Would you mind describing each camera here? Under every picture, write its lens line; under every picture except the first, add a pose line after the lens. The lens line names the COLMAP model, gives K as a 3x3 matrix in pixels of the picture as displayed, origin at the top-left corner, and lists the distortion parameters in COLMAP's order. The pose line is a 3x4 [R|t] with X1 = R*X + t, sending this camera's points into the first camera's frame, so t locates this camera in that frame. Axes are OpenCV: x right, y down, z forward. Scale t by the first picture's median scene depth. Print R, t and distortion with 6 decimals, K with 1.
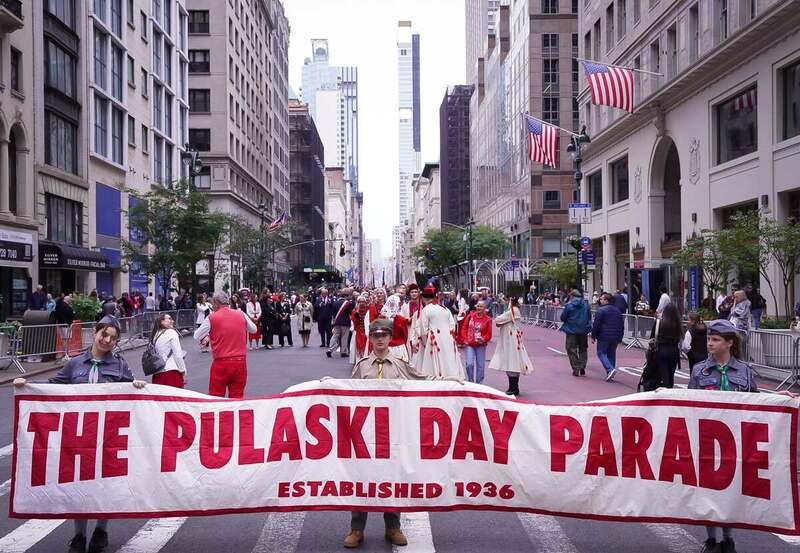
lens RADIAL K [[897.8, 0, 400.0], [0, 897.8, 276.5], [0, 0, 1]] dist [0.002809, 0.008128]
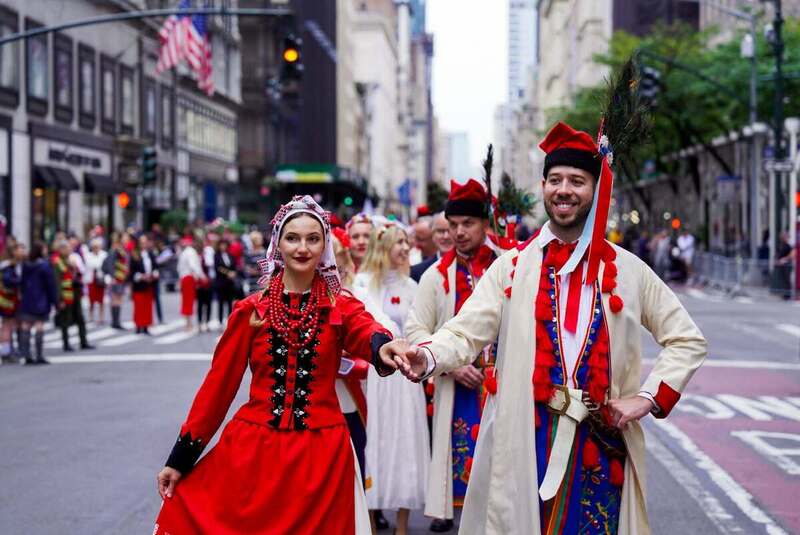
lens RADIAL K [[1311.8, 0, 400.0], [0, 1311.8, 267.5], [0, 0, 1]] dist [0.021237, 0.036898]
pose [[0.997019, 0.012168, -0.076186, -0.003480], [-0.008750, 0.998947, 0.045033, 0.005197], [0.076654, -0.044232, 0.996076, 0.286312]]
